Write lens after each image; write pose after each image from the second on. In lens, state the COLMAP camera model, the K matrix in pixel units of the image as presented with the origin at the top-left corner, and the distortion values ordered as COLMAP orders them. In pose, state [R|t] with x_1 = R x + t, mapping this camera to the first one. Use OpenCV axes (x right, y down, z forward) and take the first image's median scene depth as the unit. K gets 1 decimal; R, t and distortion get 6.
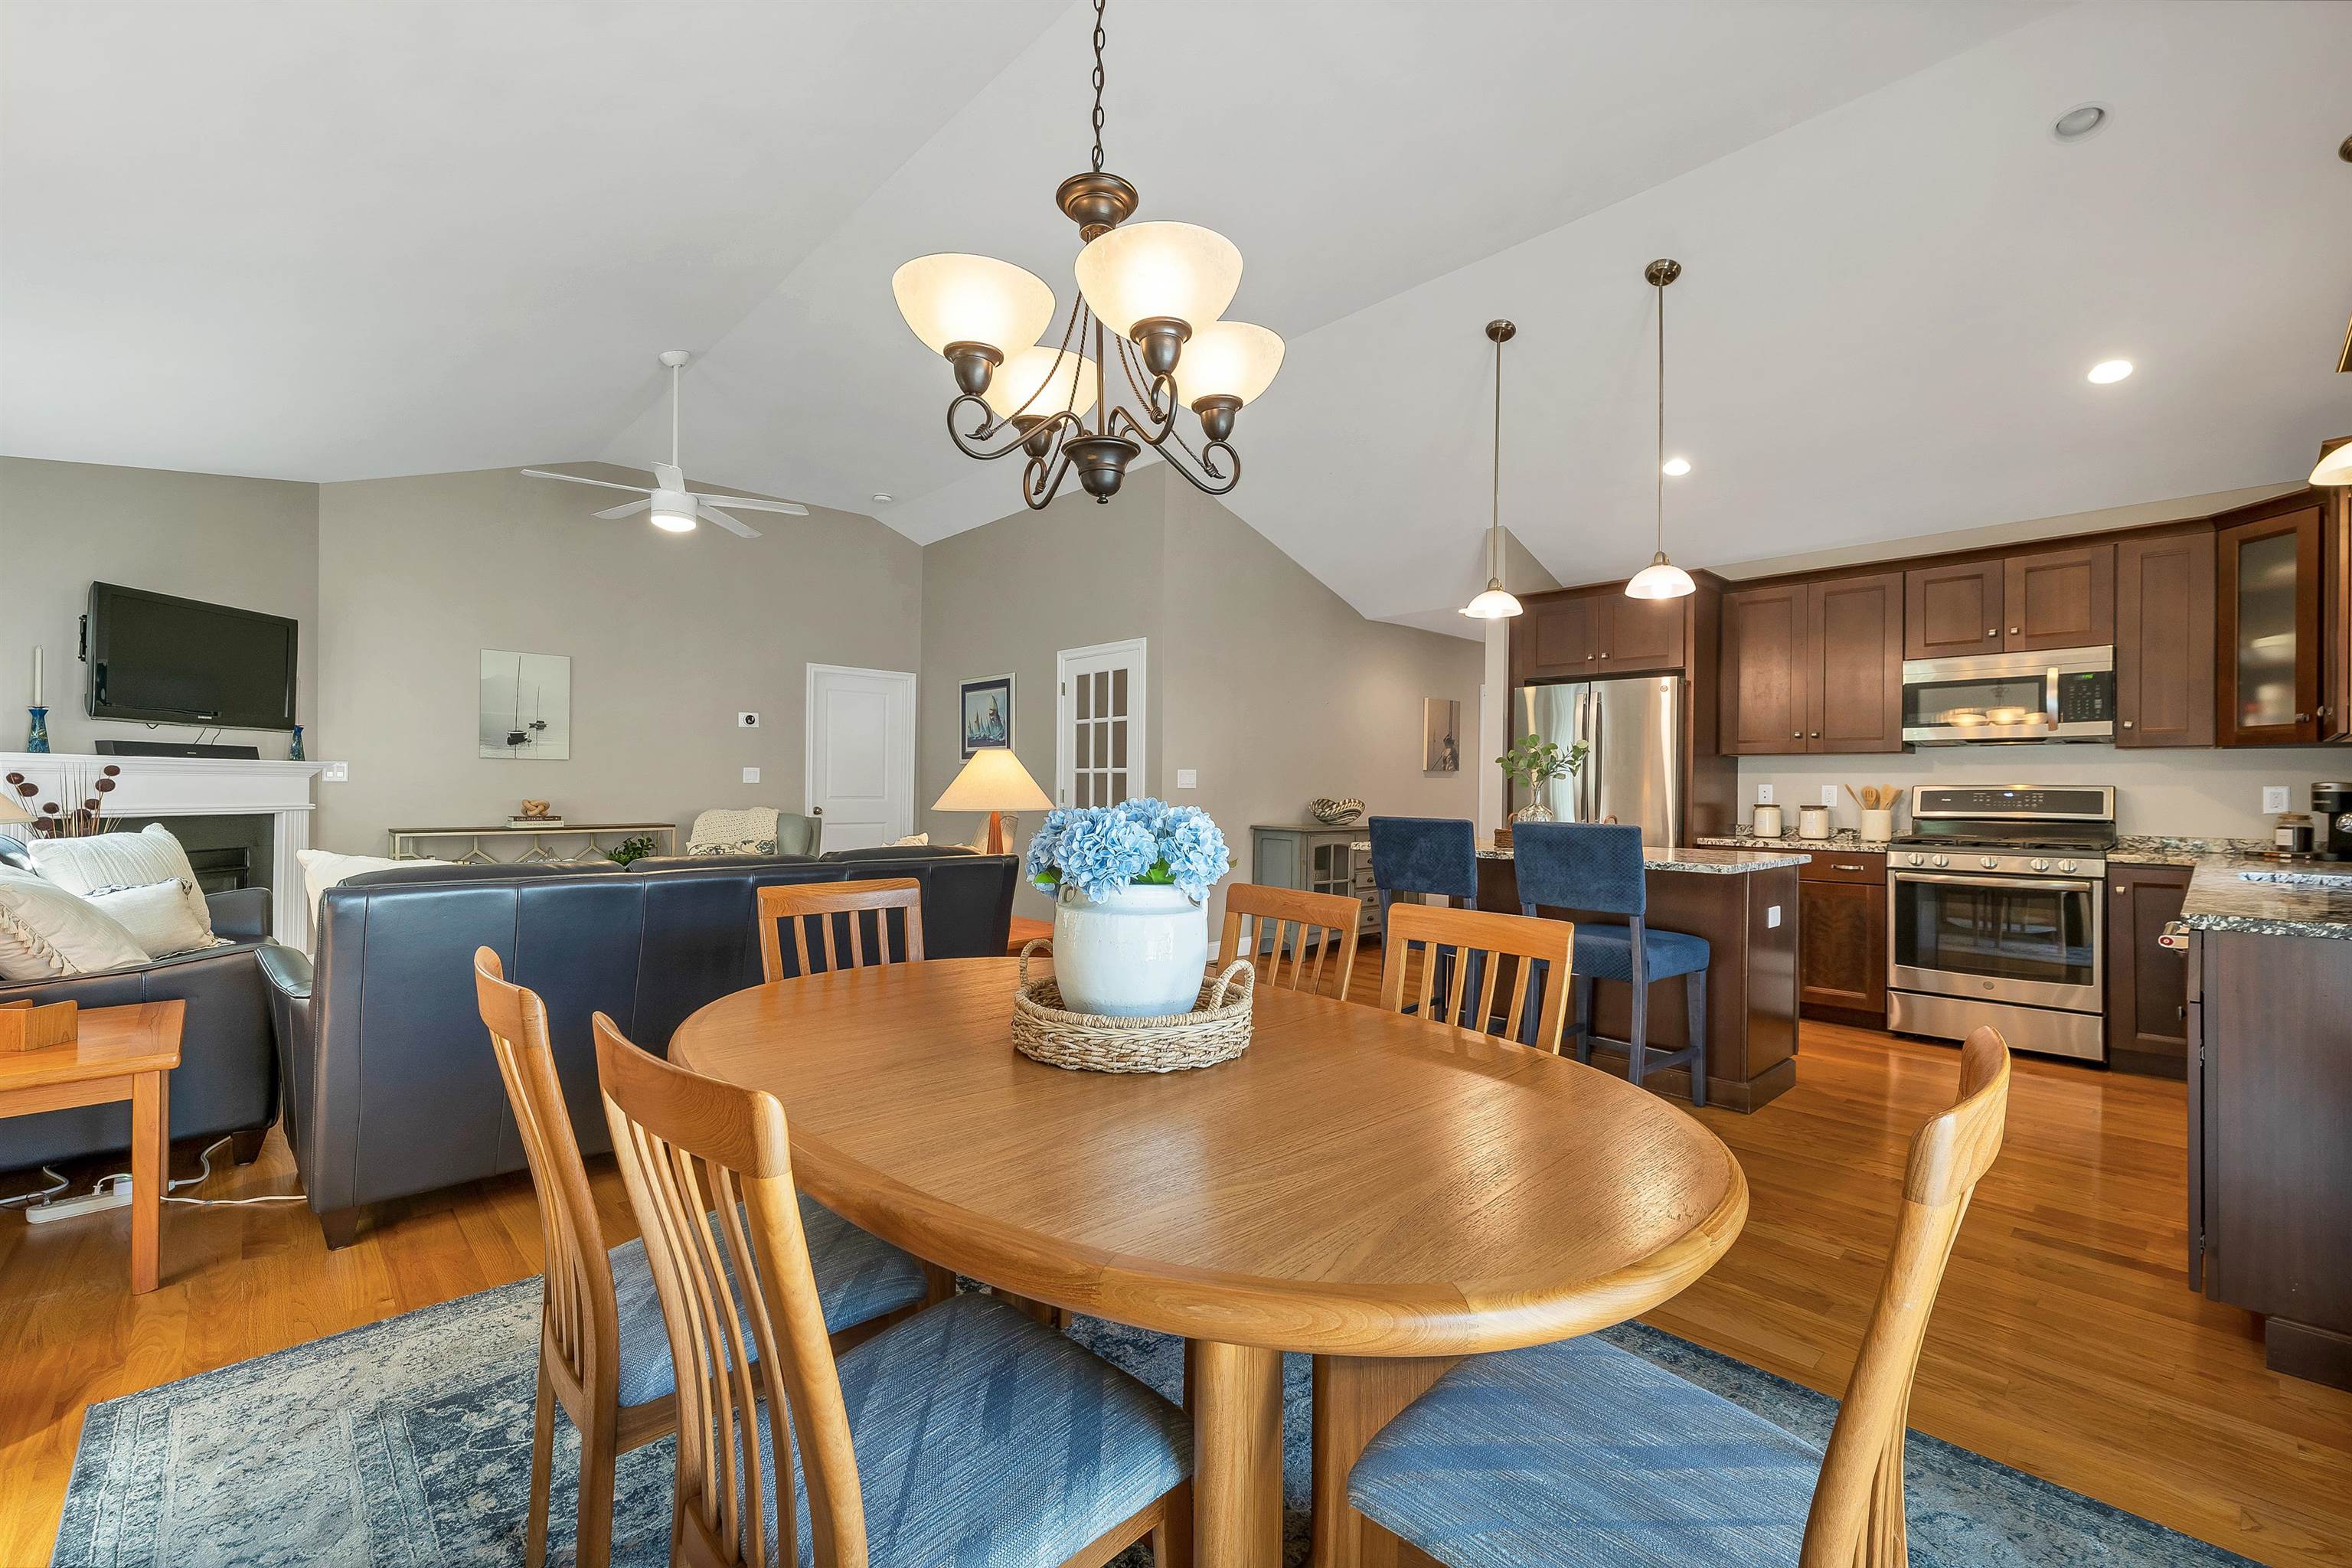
lens RADIAL K [[978.0, 0, 1169.6], [0, 978.0, 784.4], [0, 0, 1]] dist [0.002659, -0.000255]
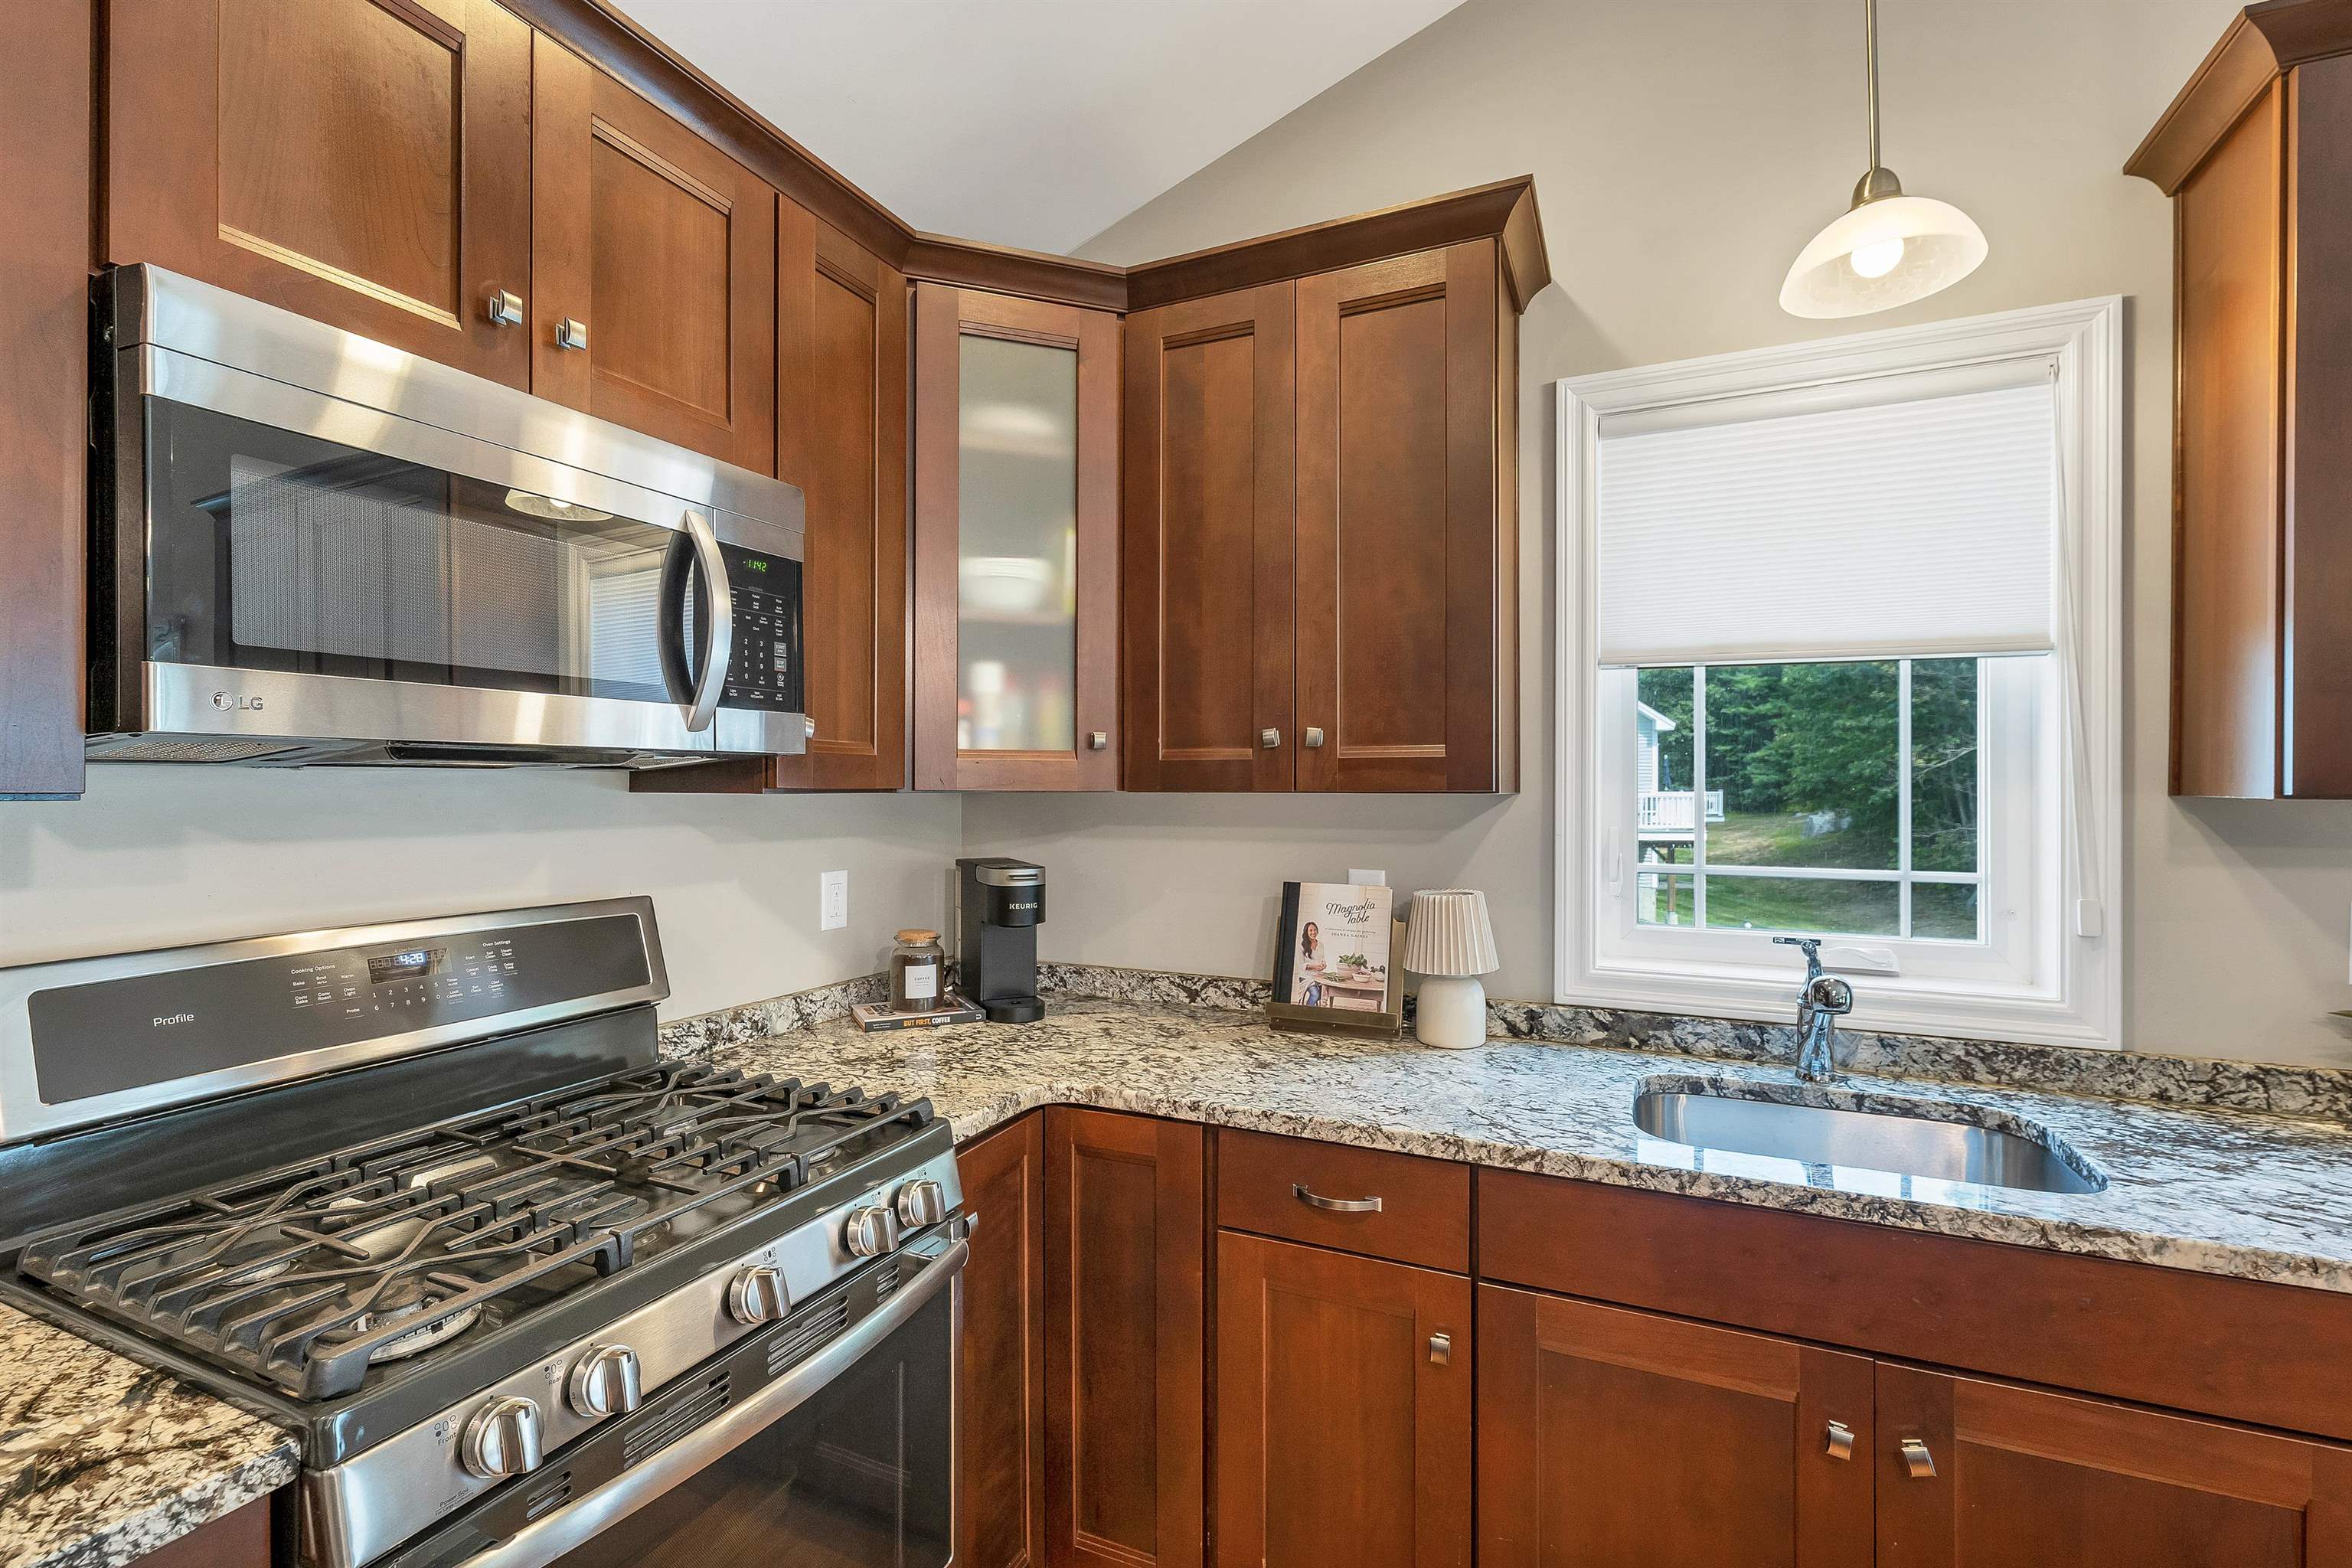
lens RADIAL K [[1056.3, 0, 1170.7], [0, 1056.3, 784.9], [0, 0, 1]] dist [0.002178, 0.000341]
pose [[-0.375920, -0.007203, 0.926624, 0.464338], [-0.009241, 0.999949, 0.004024, -0.034769], [-0.926606, -0.007050, -0.375967, 0.824304]]
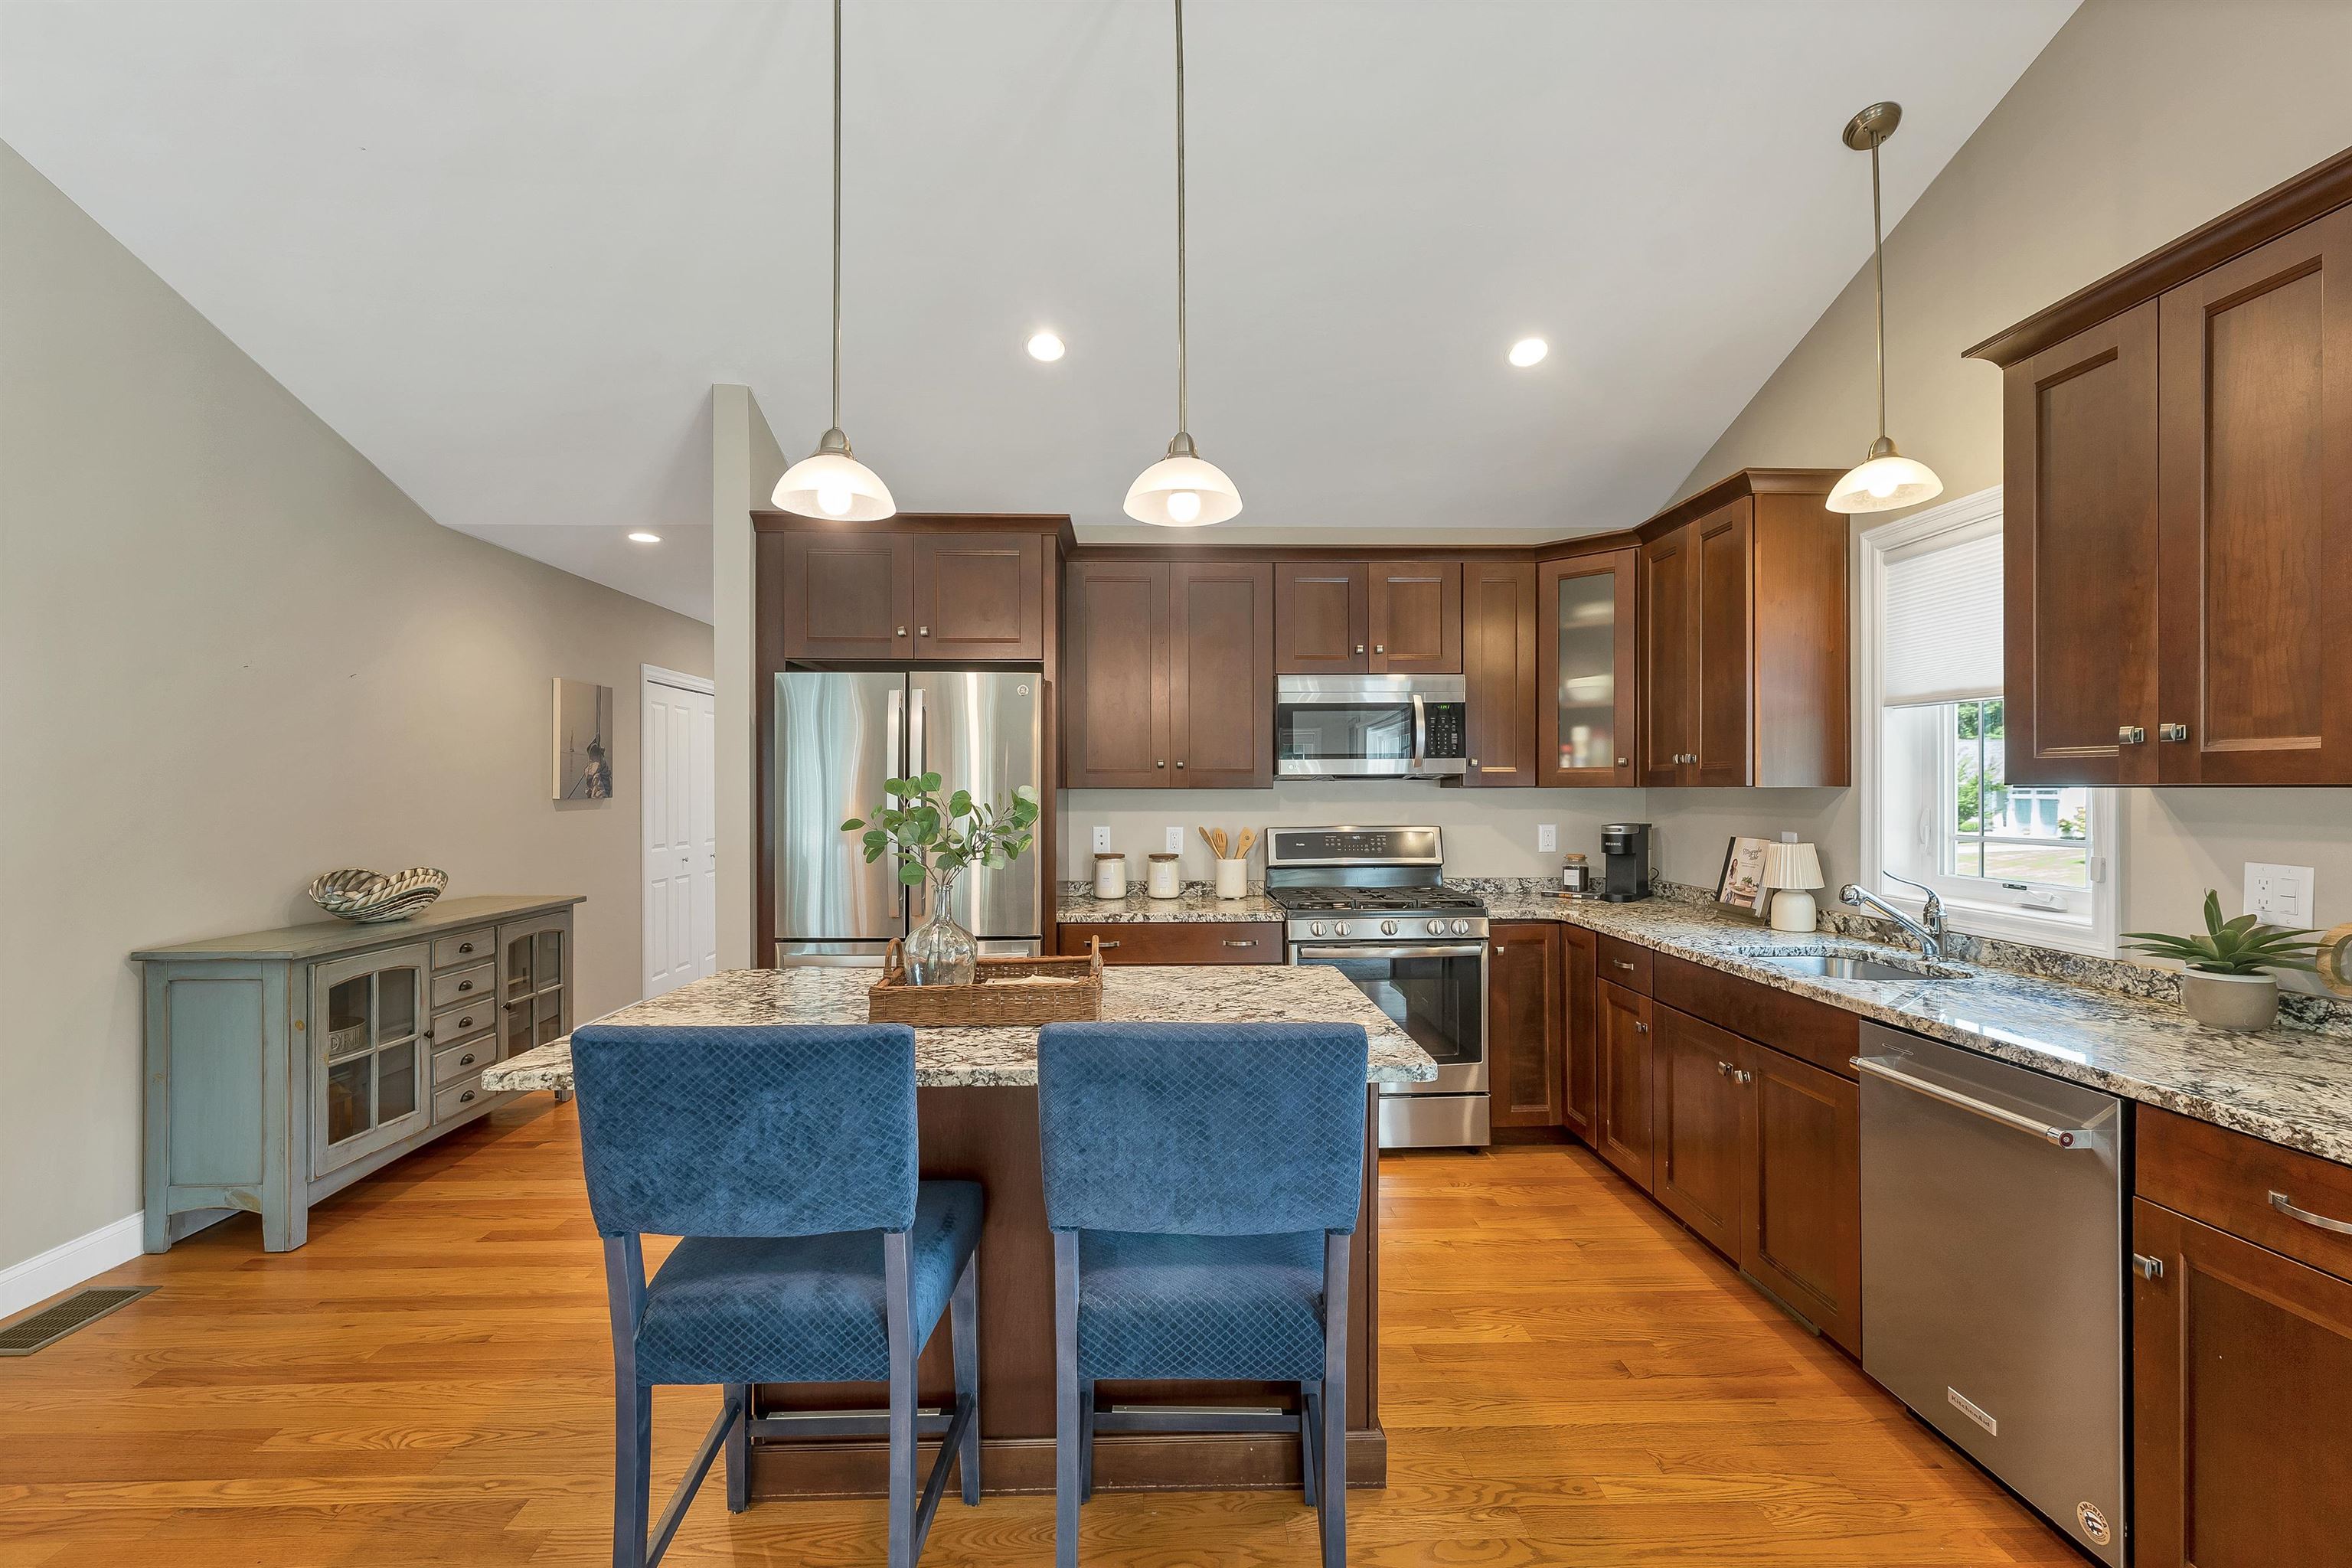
lens RADIAL K [[1022.8, 0, 1175.7], [0, 1022.8, 797.1], [0, 0, 1]] dist [-0.000295, -0.000345]
pose [[0.656520, -0.017460, 0.754106, 0.060303], [0.005879, 0.999820, 0.018031, -0.038397], [-0.754285, -0.007405, 0.656505, 0.473764]]
